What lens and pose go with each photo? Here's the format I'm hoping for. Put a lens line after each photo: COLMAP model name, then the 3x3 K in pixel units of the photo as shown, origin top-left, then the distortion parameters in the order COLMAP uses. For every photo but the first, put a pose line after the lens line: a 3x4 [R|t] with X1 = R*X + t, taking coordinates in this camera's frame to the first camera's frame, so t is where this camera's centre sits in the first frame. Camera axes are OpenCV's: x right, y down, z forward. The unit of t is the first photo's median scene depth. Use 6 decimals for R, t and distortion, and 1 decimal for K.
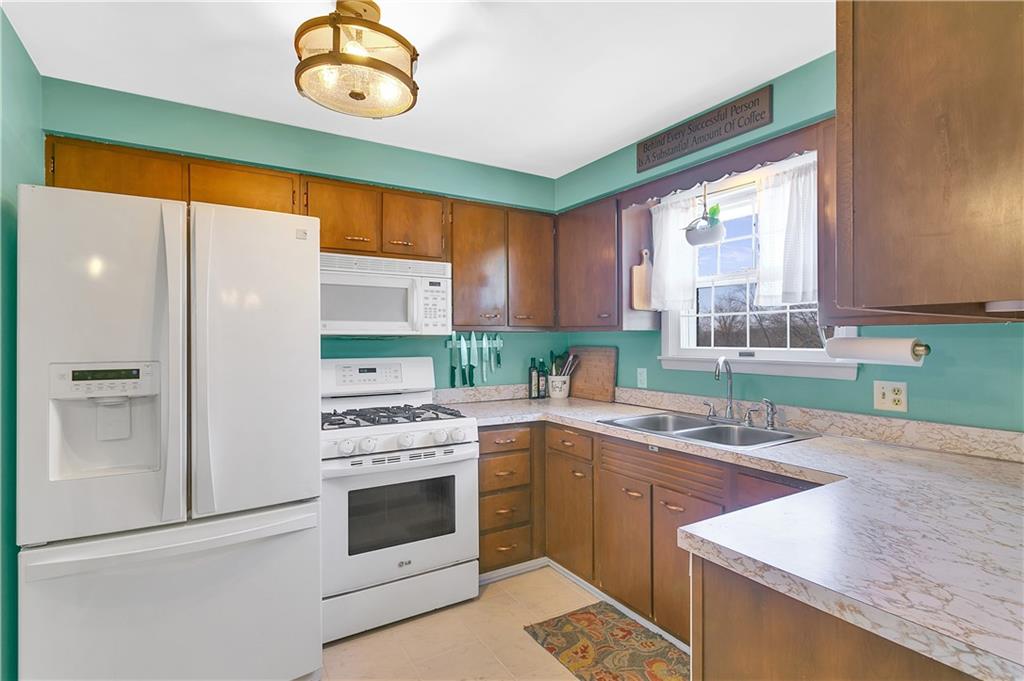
lens RADIAL K [[515.5, 0, 536.6], [0, 515.5, 340.8], [0, 0, 1]] dist [0.000403, 0.000191]
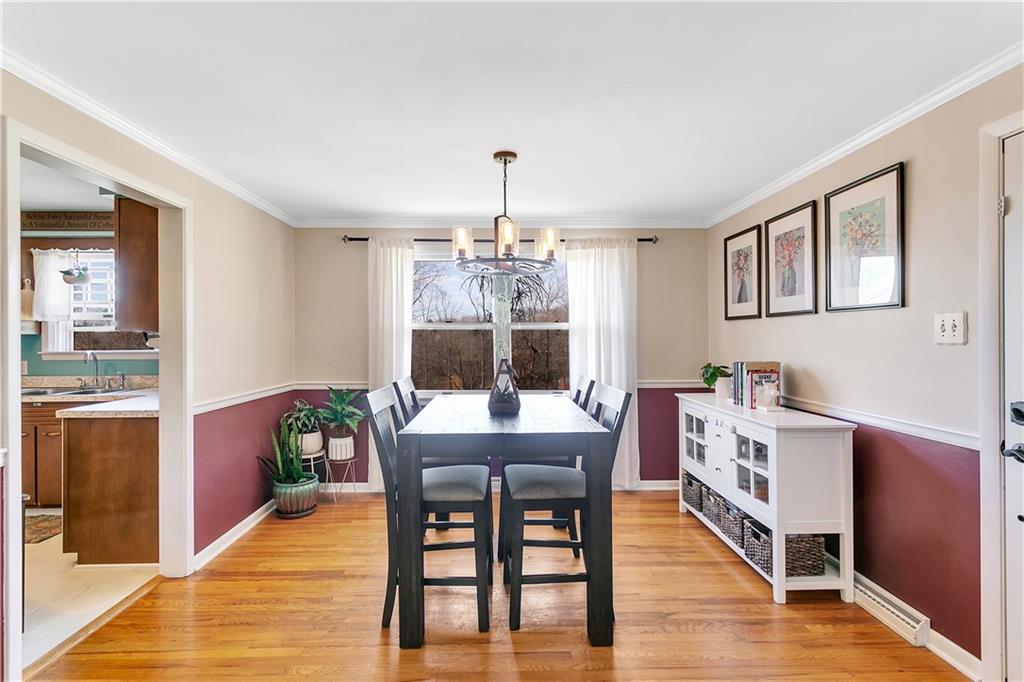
lens RADIAL K [[482.0, 0, 505.1], [0, 482.0, 338.1], [0, 0, 1]] dist [0.003173, 0.000586]
pose [[0.528836, 0.000405, 0.848724, -0.282757], [0.002944, 0.999993, -0.002311, -0.002523], [-0.848719, 0.003721, 0.528831, -1.048985]]
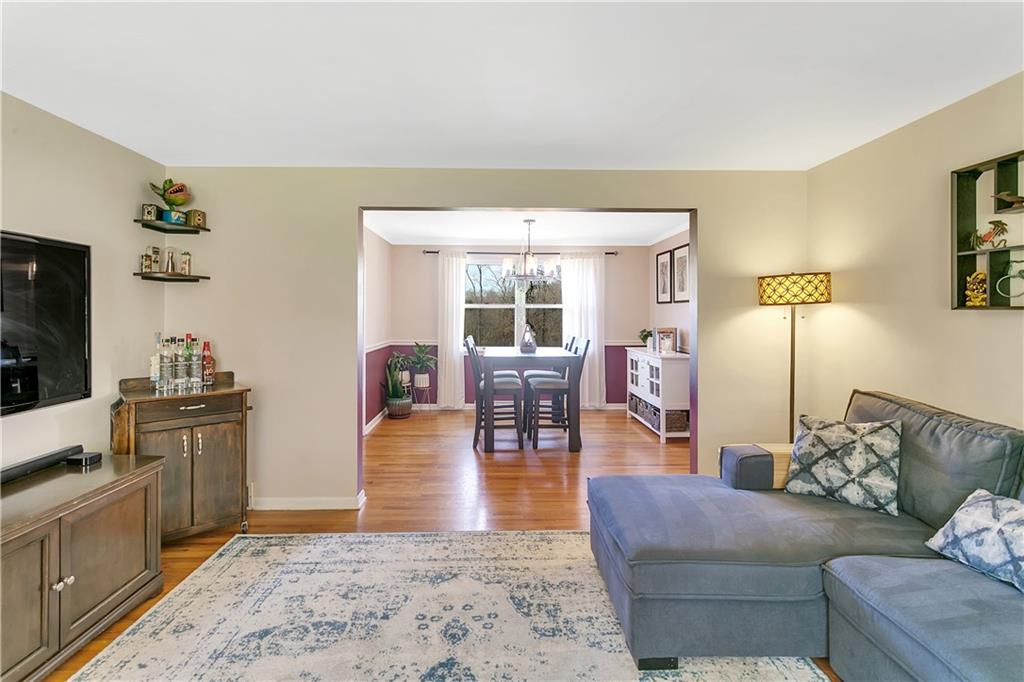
lens RADIAL K [[493.5, 0, 500.1], [0, 493.5, 311.7], [0, 0, 1]] dist [0.000817, 0.000462]
pose [[0.527590, 0.004624, 0.849486, -1.312798], [-0.002063, 0.999989, -0.004162, -0.006774], [-0.849496, 0.000443, 0.527594, -1.532159]]
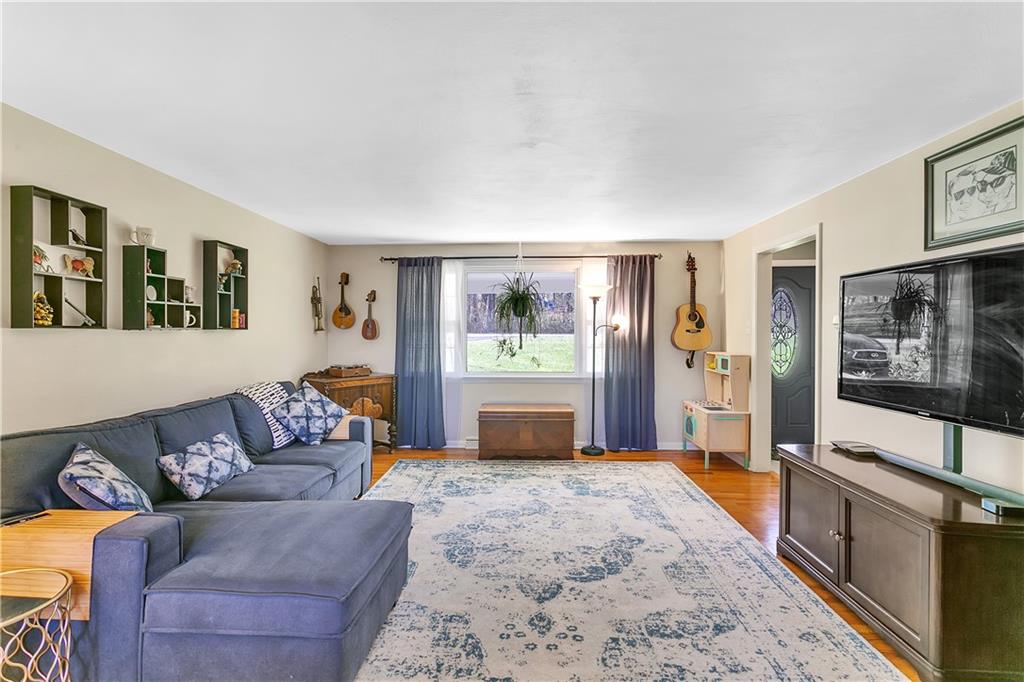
lens RADIAL K [[482.4, 0, 498.5], [0, 482.4, 338.4], [0, 0, 1]] dist [0.005719, 0.000681]
pose [[-0.593538, 0.012527, -0.804708, 0.165244], [0.005274, 0.999918, 0.011675, -0.002590], [0.804789, 0.002686, -0.593556, -0.527972]]
